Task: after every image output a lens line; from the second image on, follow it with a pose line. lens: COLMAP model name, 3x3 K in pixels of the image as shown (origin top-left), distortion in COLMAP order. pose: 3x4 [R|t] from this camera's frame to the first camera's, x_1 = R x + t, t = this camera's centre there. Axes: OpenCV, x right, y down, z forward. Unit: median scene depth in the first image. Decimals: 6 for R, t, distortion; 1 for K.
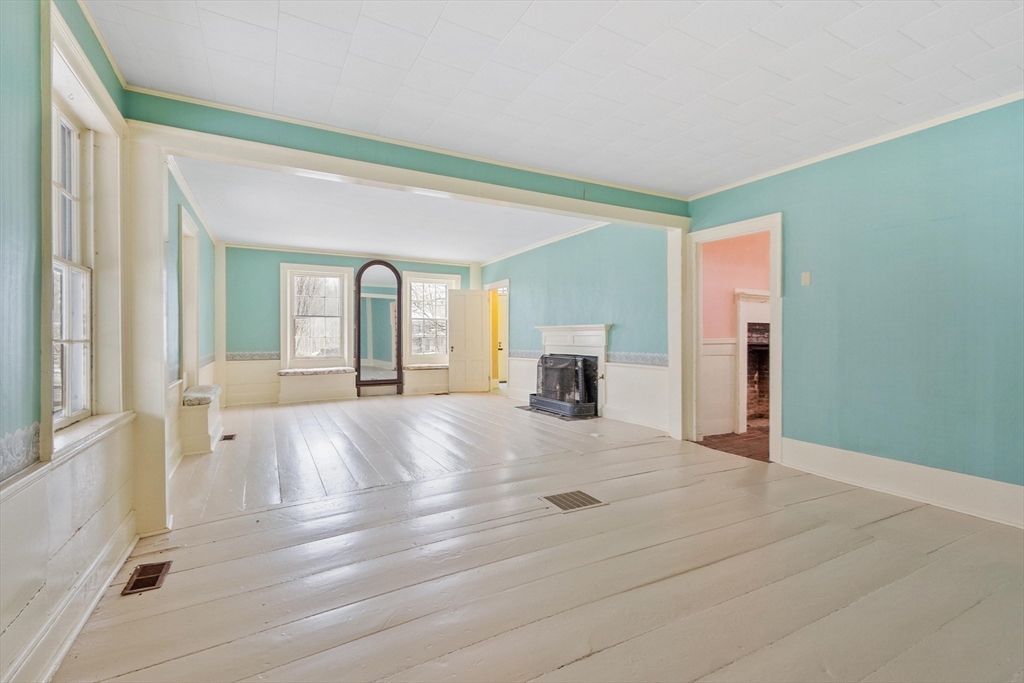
lens RADIAL K [[451.5, 0, 508.3], [0, 451.5, 339.1], [0, 0, 1]] dist [-0.001346, -0.000209]
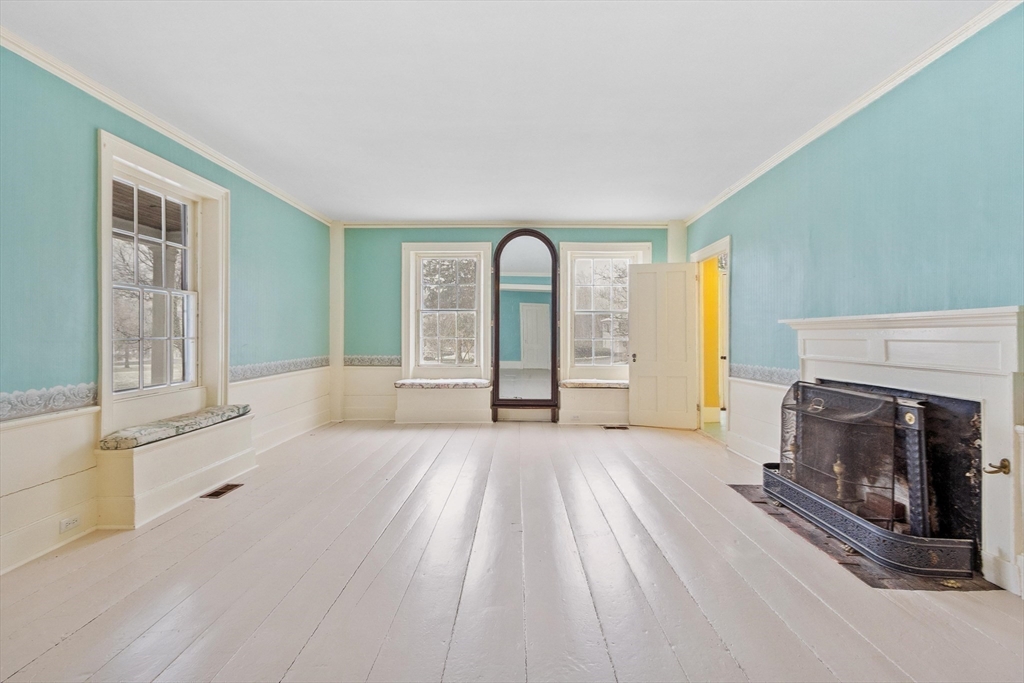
lens RADIAL K [[451.5, 0, 508.1], [0, 451.5, 332.4], [0, 0, 1]] dist [-0.001346, -0.000209]
pose [[0.866476, 0.001236, -0.499217, 0.045539], [-0.008495, 0.999889, -0.012270, -0.005555], [0.499146, 0.014872, 0.866390, 0.414447]]
